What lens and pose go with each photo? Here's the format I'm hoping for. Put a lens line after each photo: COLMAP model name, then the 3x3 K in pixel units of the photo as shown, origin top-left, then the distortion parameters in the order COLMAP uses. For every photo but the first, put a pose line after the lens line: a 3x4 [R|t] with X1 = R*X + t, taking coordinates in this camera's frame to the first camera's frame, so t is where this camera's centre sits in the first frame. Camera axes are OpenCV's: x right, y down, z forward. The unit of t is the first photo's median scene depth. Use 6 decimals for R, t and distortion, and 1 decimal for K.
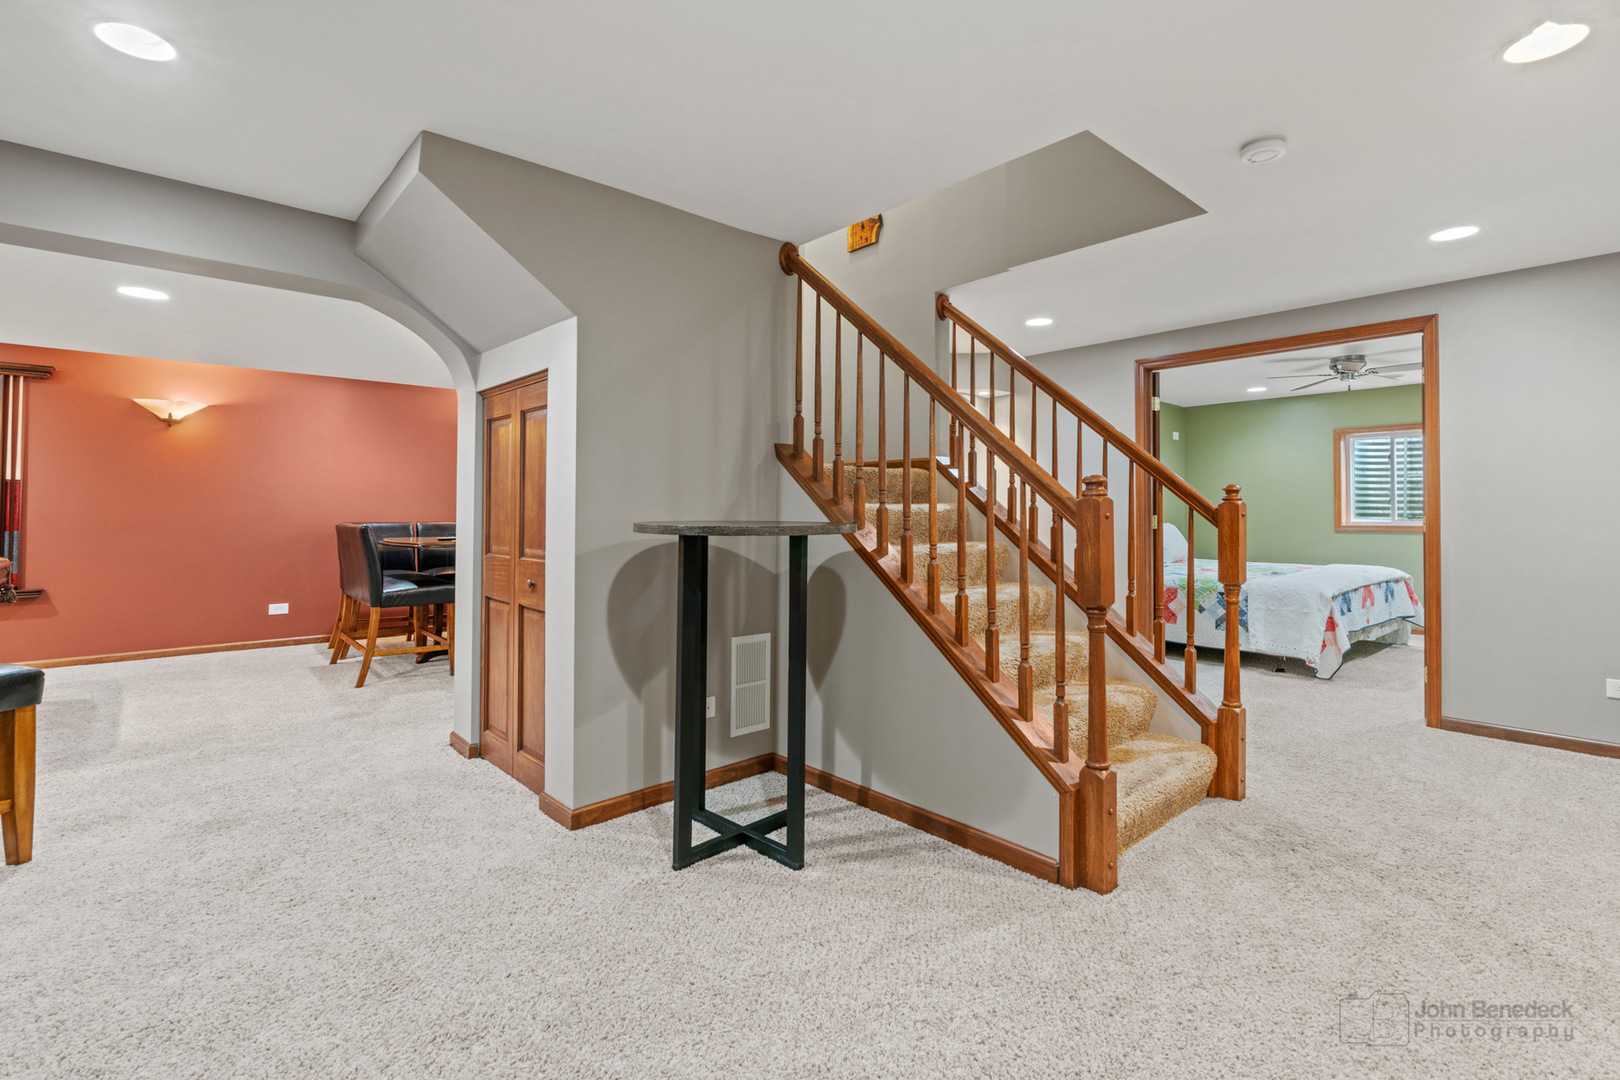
lens RADIAL K [[740.9, 0, 818.5], [0, 740.9, 525.1], [0, 0, 1]] dist [0.004218, -0.000015]
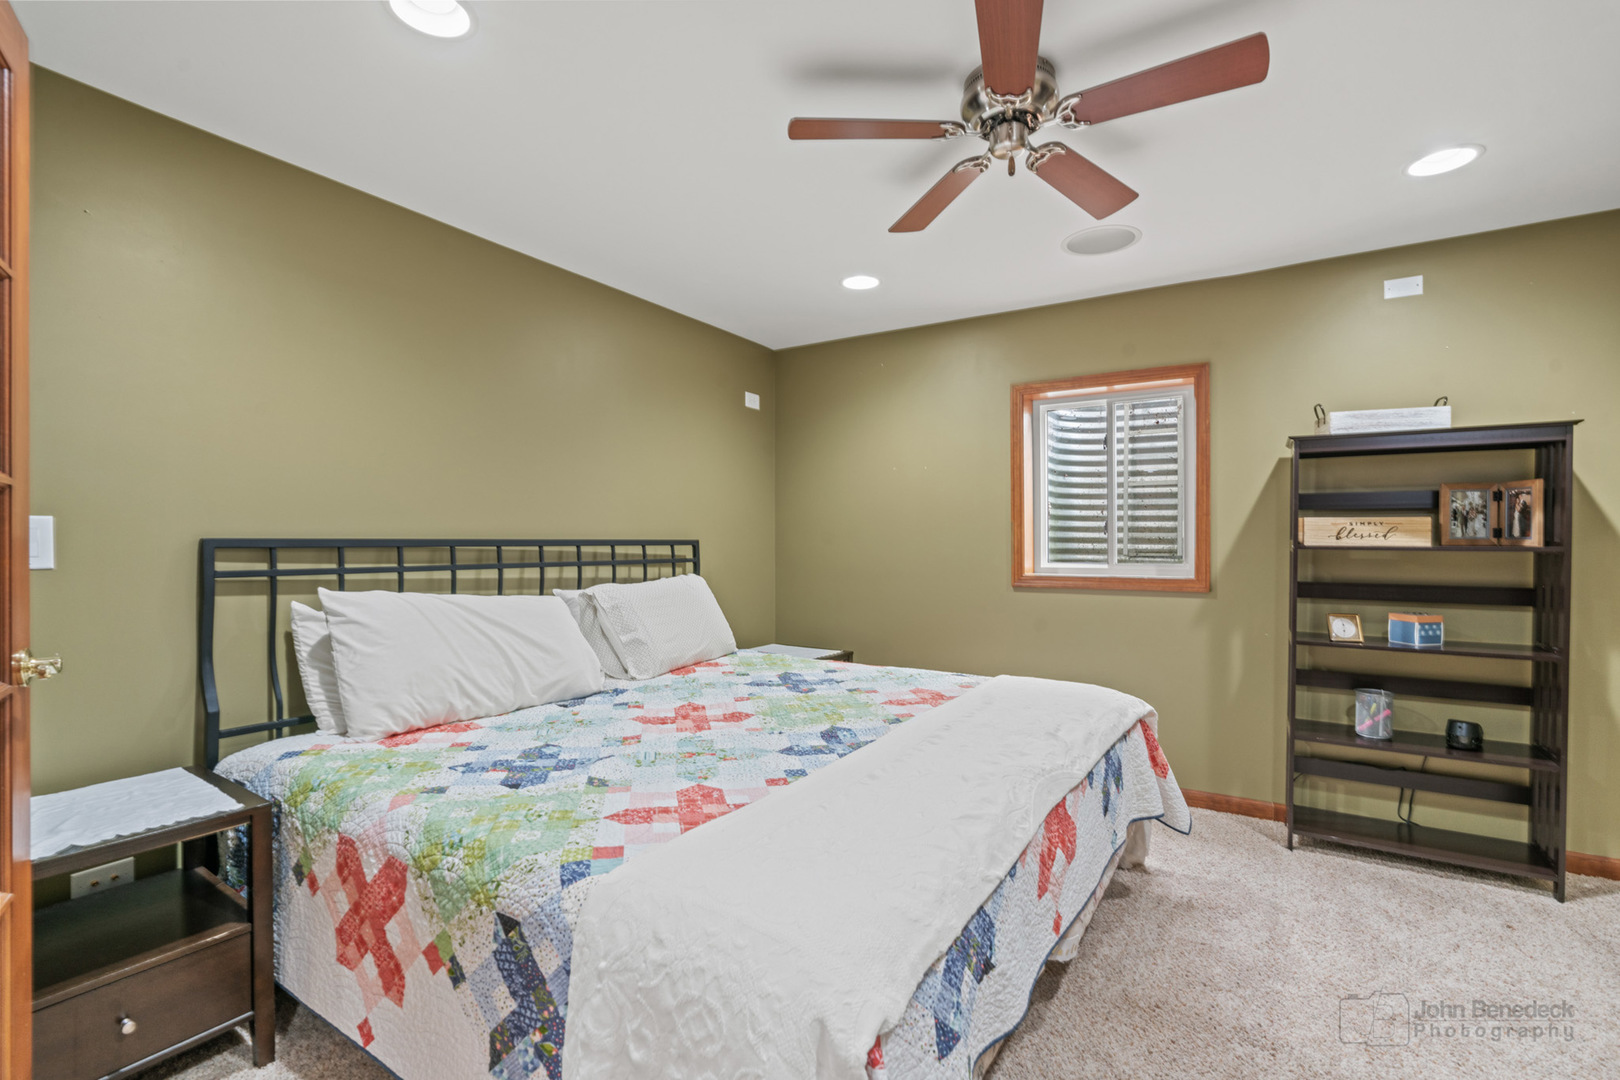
lens RADIAL K [[740.9, 0, 803.0], [0, 740.9, 545.1], [0, 0, 1]] dist [0.004218, -0.000015]
pose [[0.963241, -0.003318, 0.268618, 0.424127], [0.005496, 0.999958, -0.007356, -0.017722], [-0.268582, 0.008562, 0.963219, 0.555360]]
